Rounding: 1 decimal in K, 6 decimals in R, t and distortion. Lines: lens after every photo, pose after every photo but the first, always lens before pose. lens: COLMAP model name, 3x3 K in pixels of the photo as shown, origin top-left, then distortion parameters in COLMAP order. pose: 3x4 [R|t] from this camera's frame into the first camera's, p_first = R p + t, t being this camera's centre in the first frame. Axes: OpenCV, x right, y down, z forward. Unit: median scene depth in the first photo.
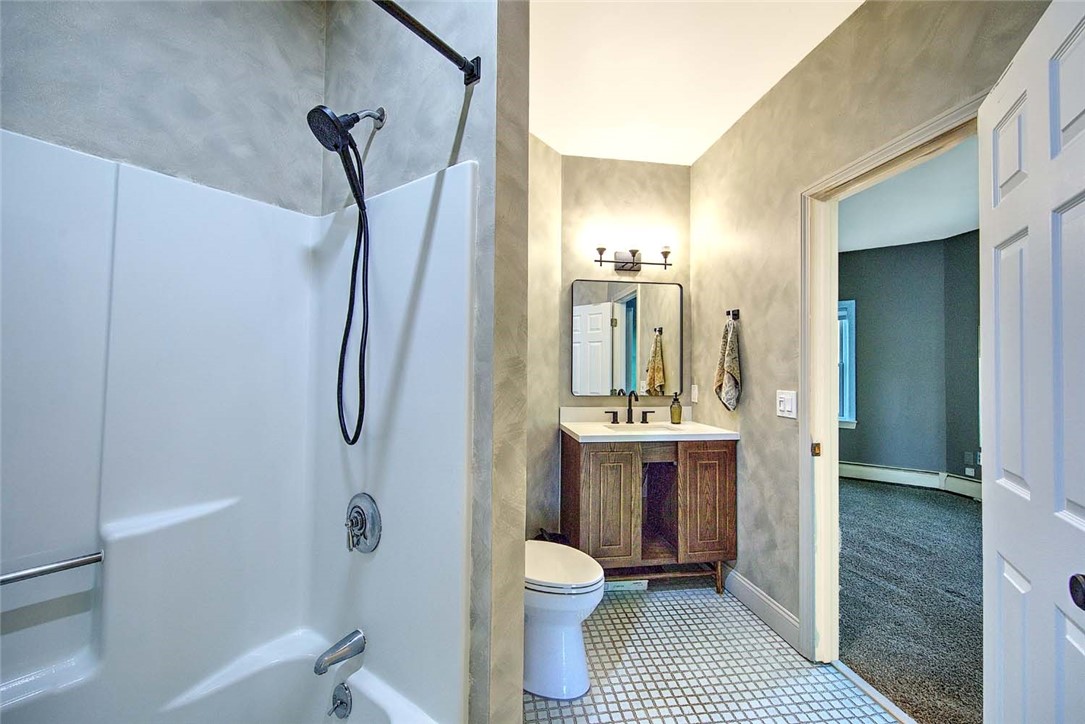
lens RADIAL K [[442.4, 0, 545.6], [0, 442.4, 363.4], [0, 0, 1]] dist [0.002406, -0.000229]
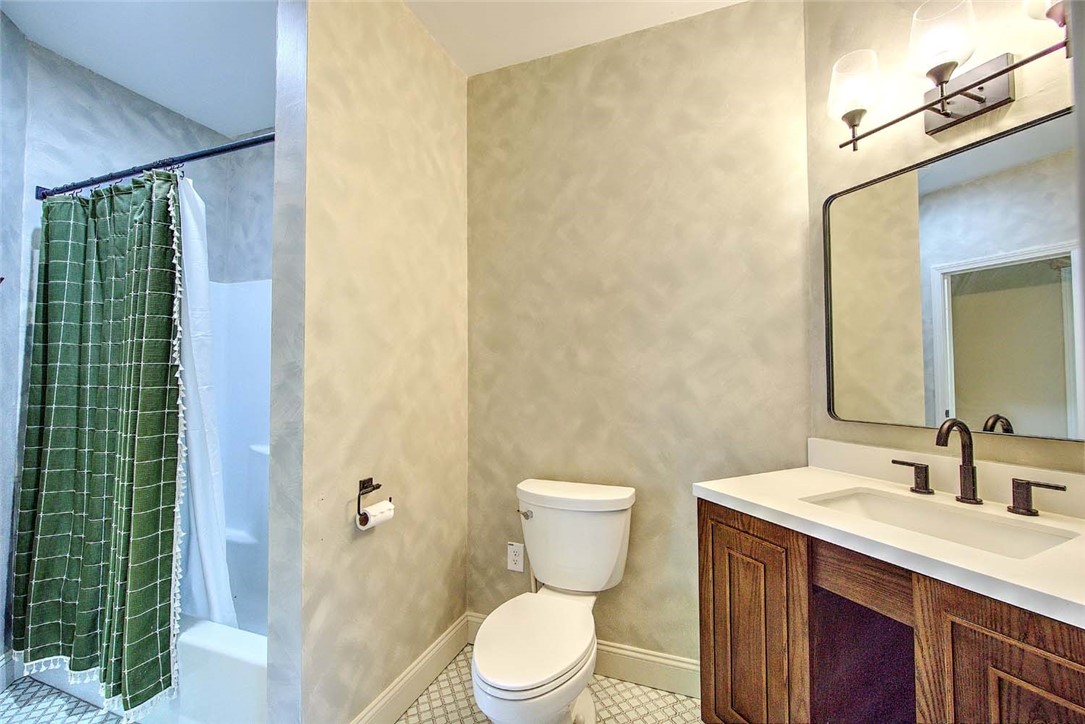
lens RADIAL K [[442.4, 0, 545.6], [0, 442.4, 363.4], [0, 0, 1]] dist [0.002406, -0.000229]
pose [[0.260398, -0.038260, -0.964743, 0.477837], [0.024456, 0.999155, -0.033024, 0.016565], [0.965191, -0.014995, 0.261114, 0.537748]]
